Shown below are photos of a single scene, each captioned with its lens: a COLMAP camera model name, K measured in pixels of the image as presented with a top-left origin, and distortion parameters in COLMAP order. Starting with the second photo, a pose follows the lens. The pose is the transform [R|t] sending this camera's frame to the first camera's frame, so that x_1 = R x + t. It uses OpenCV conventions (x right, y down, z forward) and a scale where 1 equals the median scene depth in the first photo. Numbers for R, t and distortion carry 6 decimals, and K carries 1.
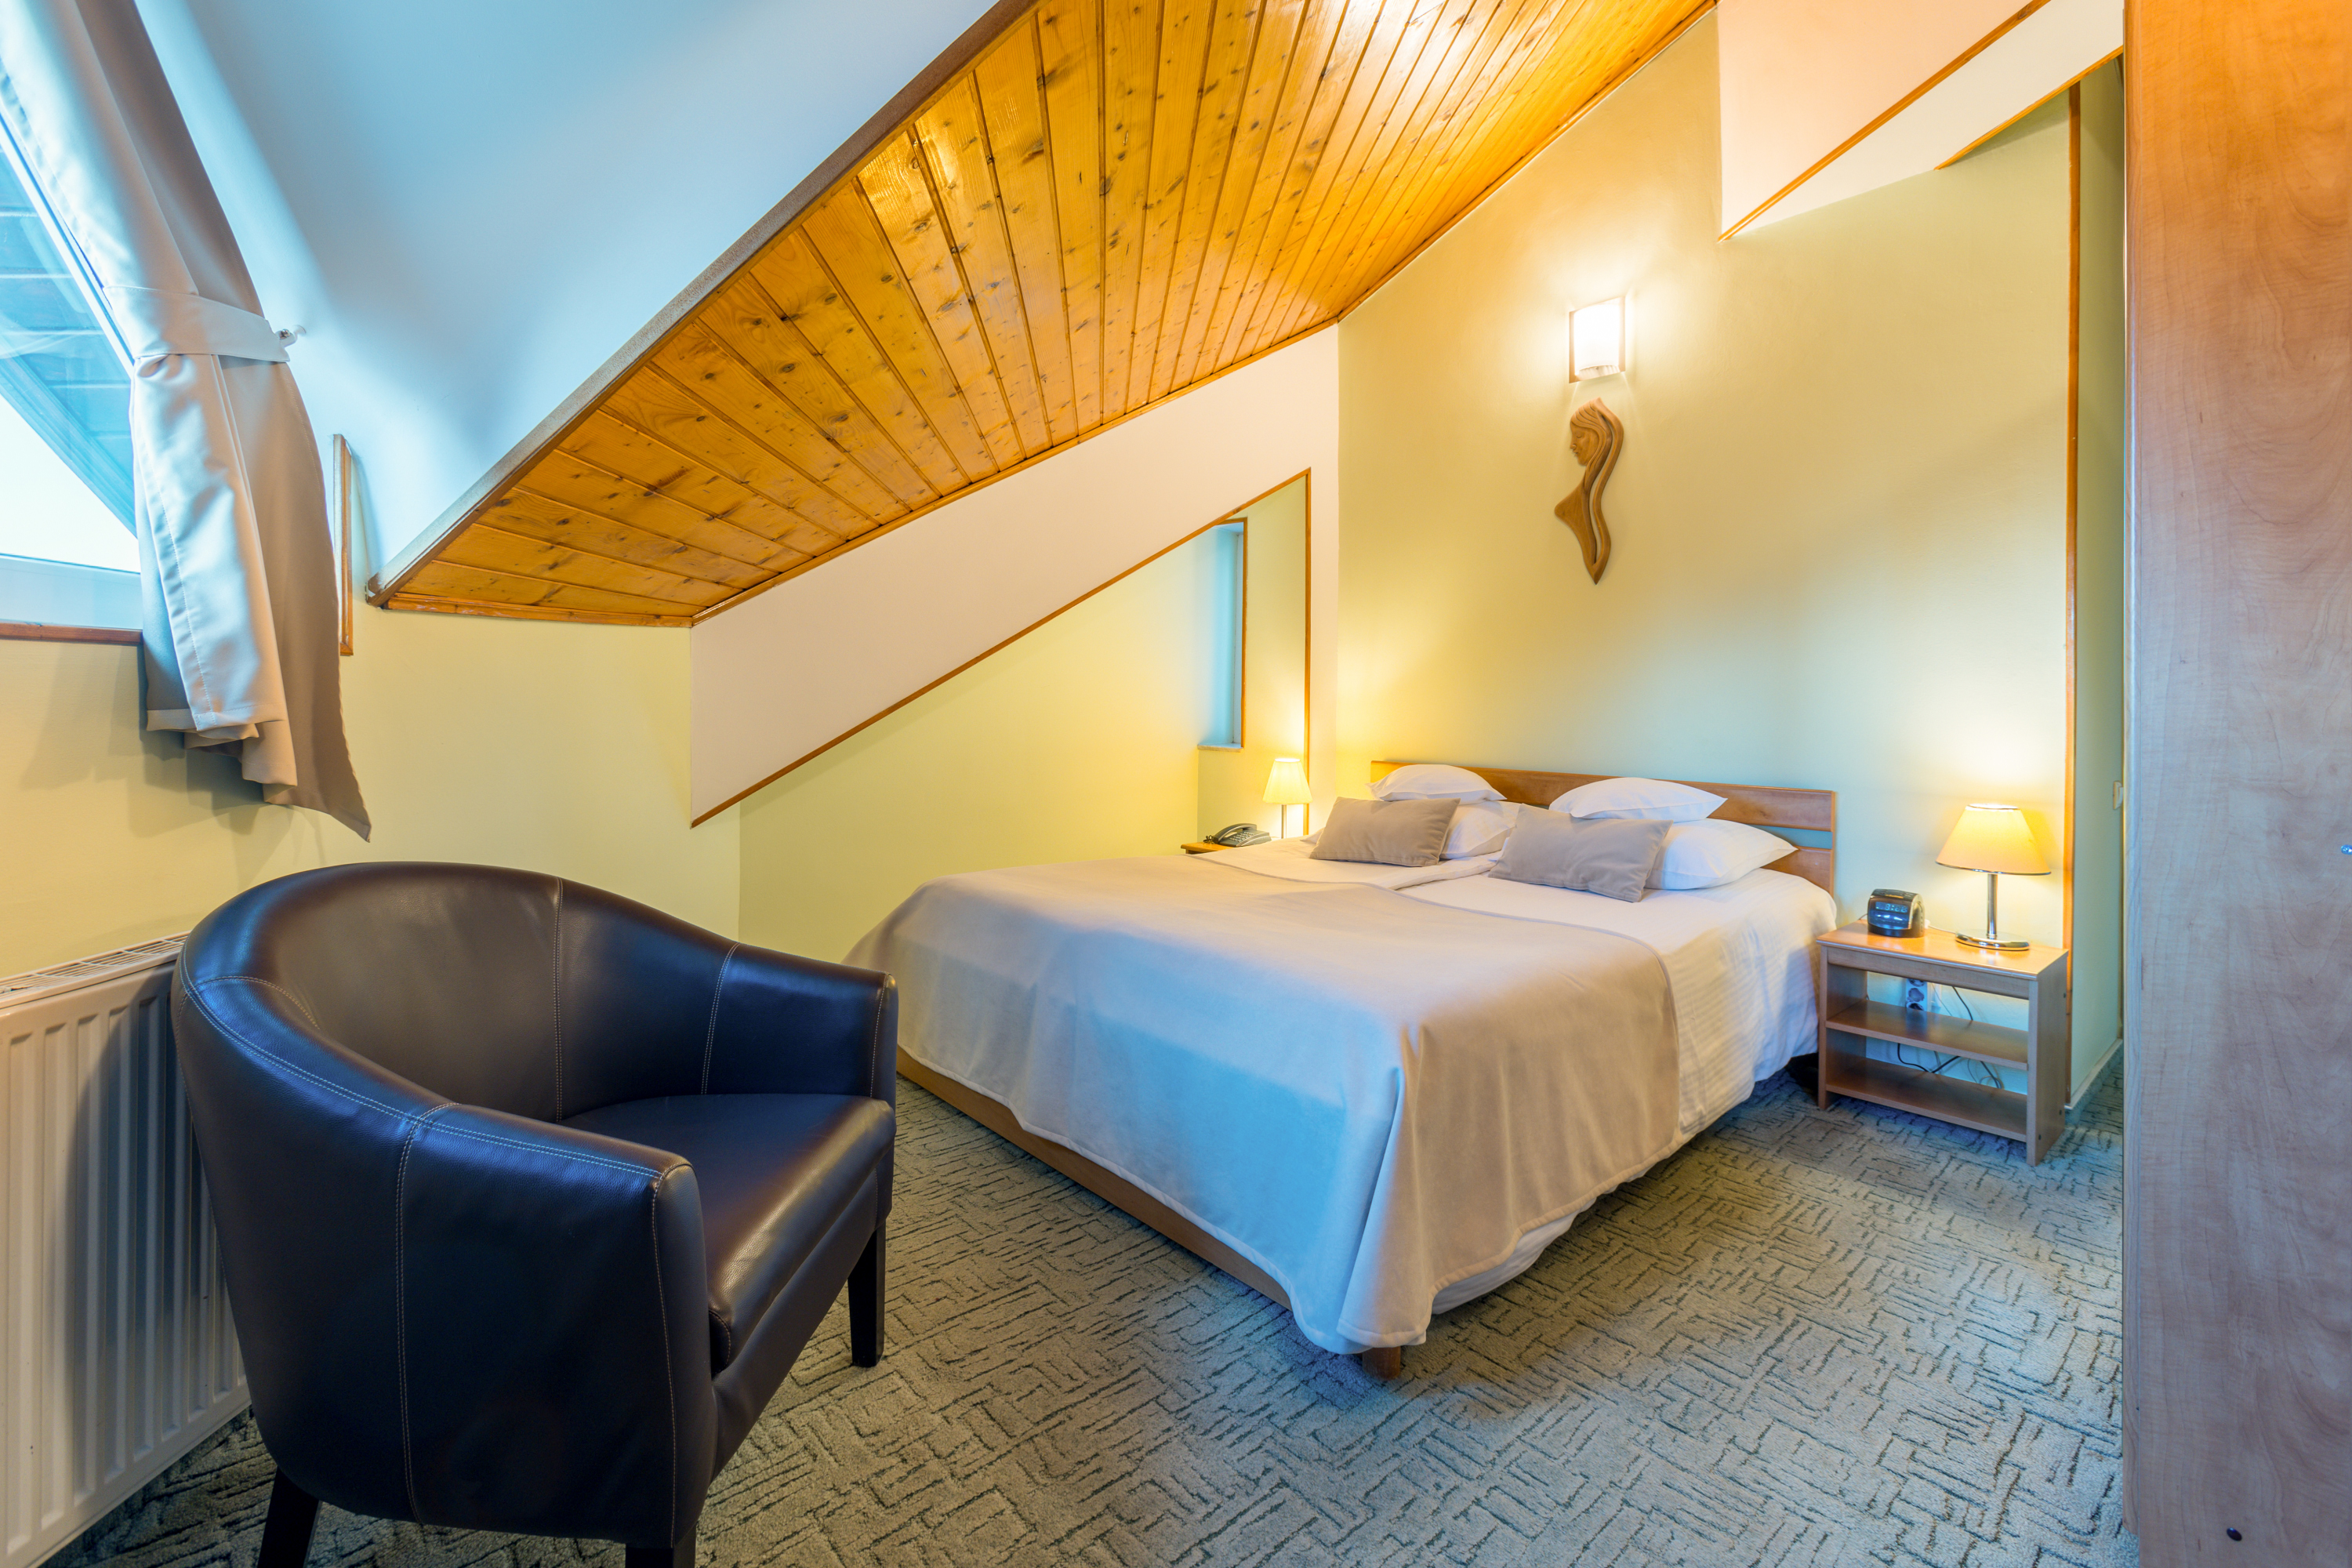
lens RADIAL K [[1085.0, 0, 1166.1], [0, 1085.0, 782.0], [0, 0, 1]] dist [-0.010616, 0.006731]
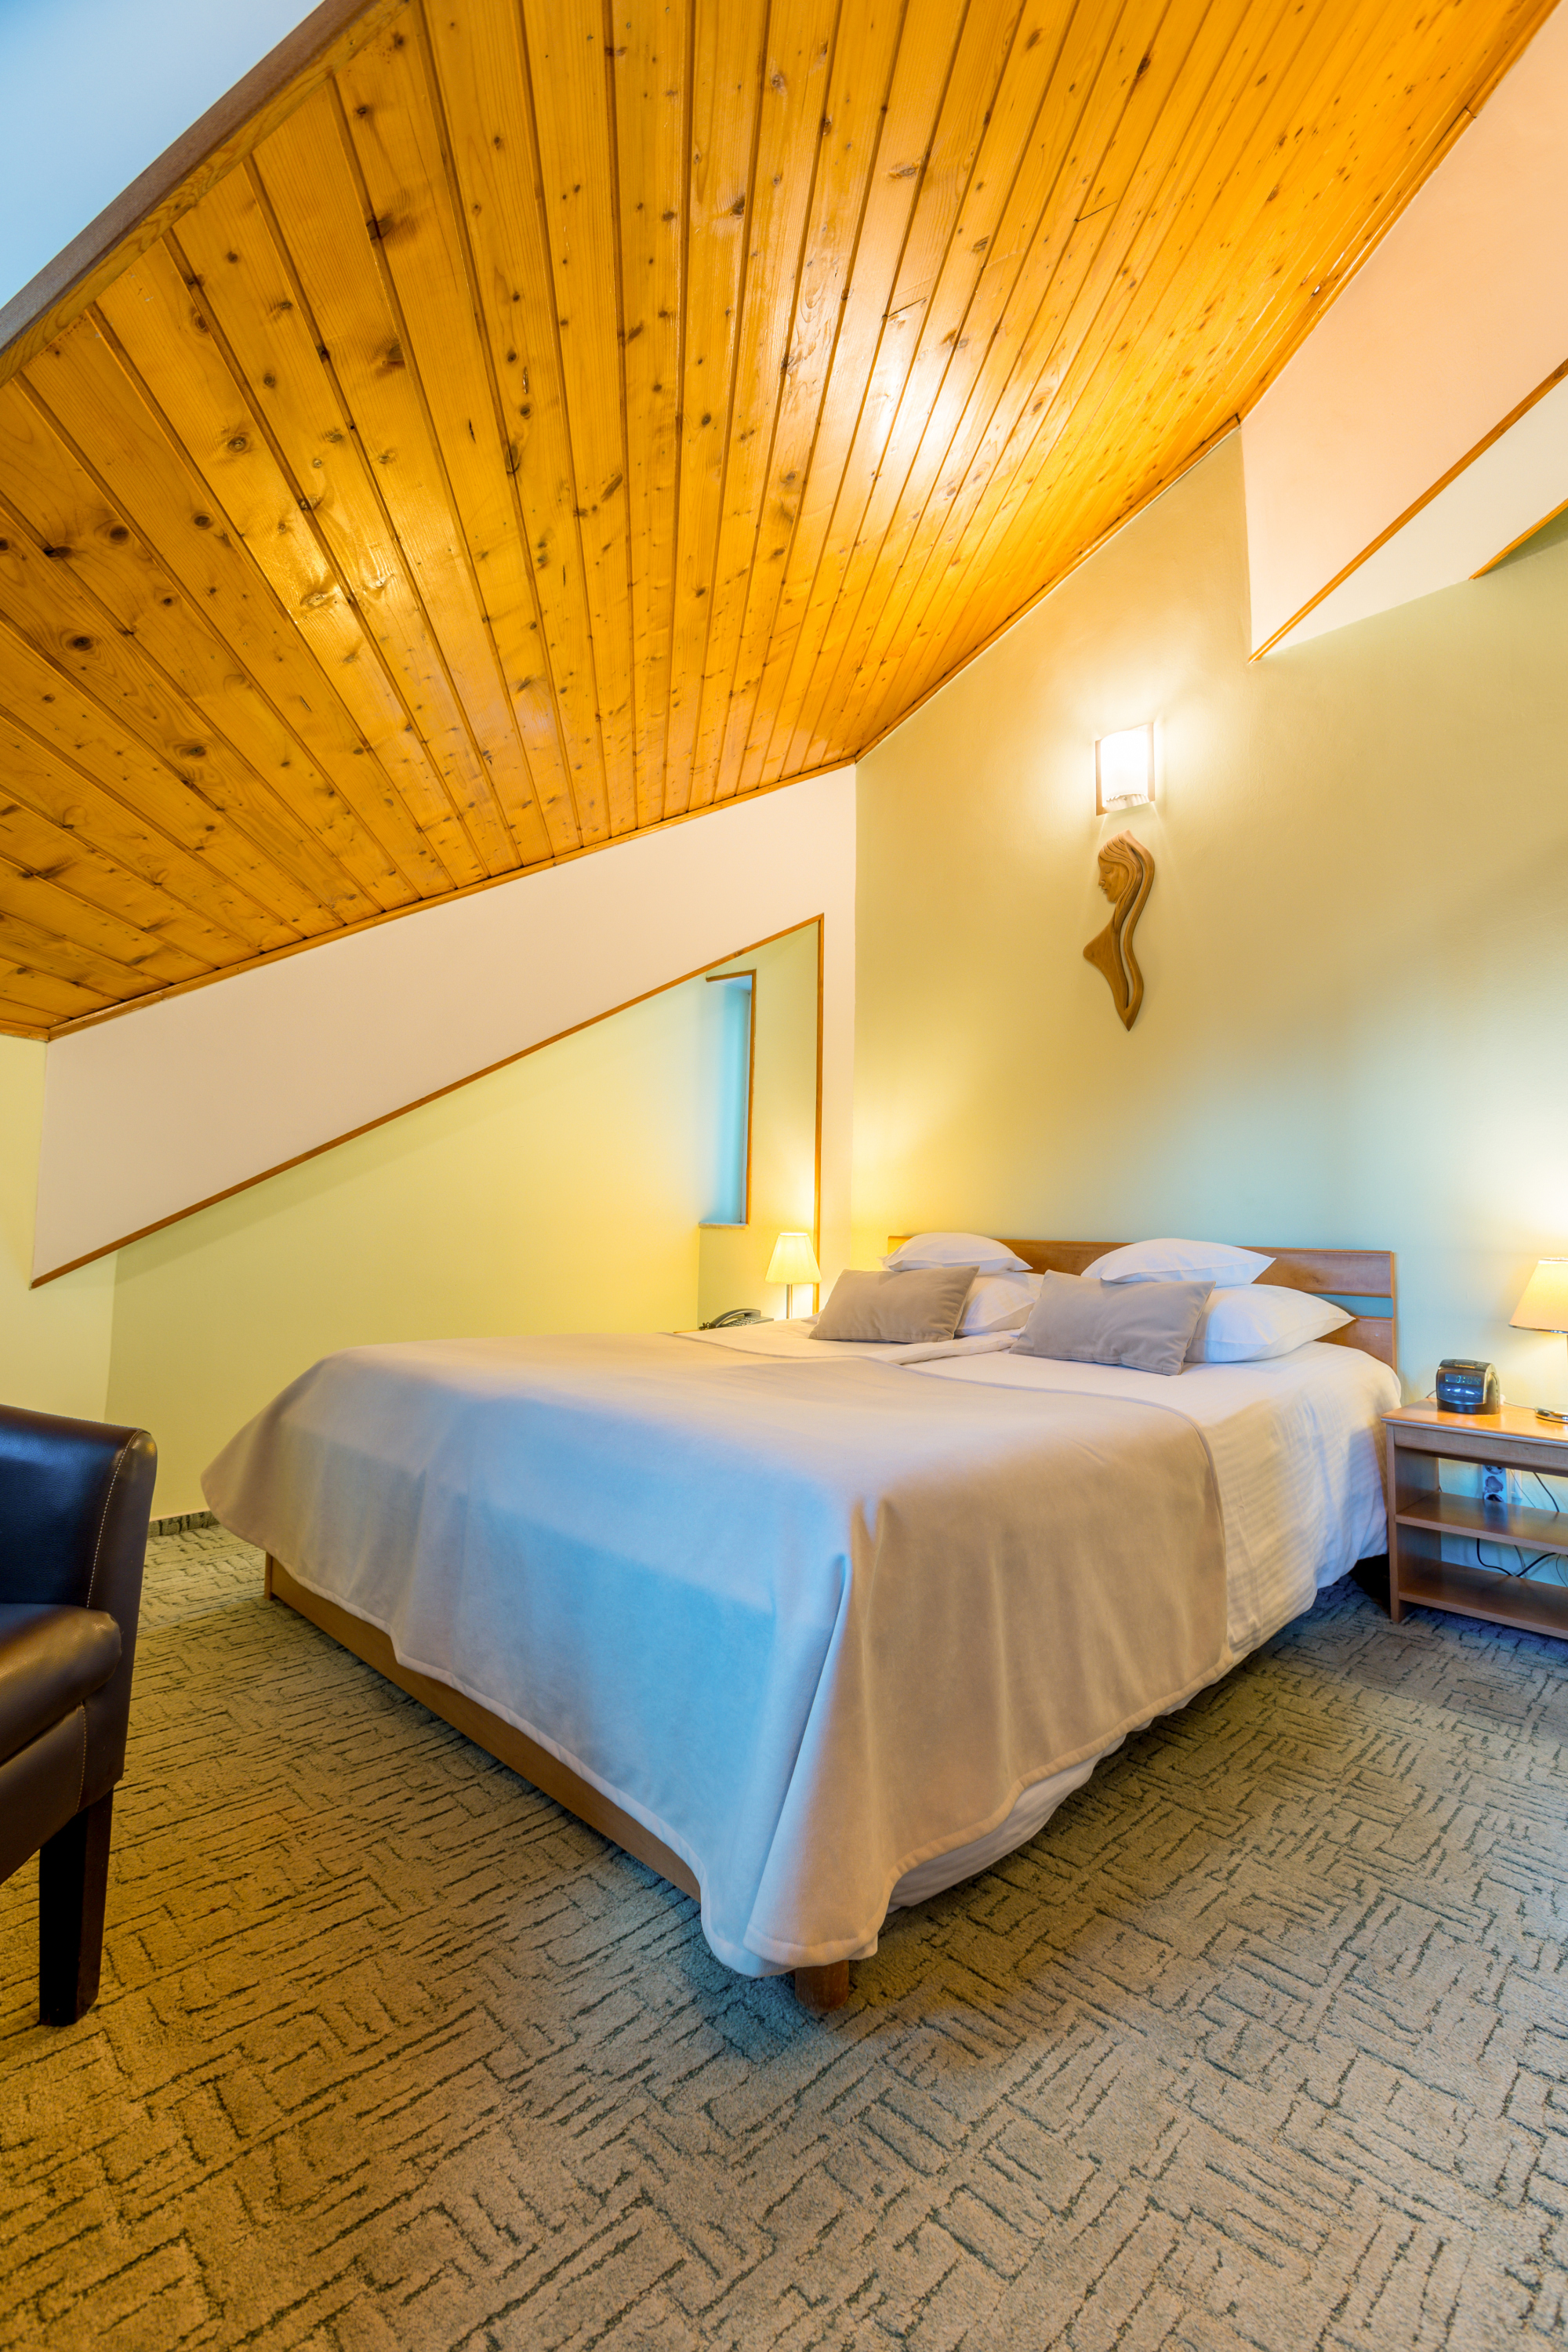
lens RADIAL K [[1186.7, 0, 786.9], [0, 1186.7, 1172.2], [0, 0, 1]] dist [-0.003640, 0.003472]
pose [[0.996219, 0.014107, 0.085722, 0.077012], [-0.006287, 0.995848, -0.090813, 0.060033], [-0.086647, 0.089931, 0.992172, 0.141051]]
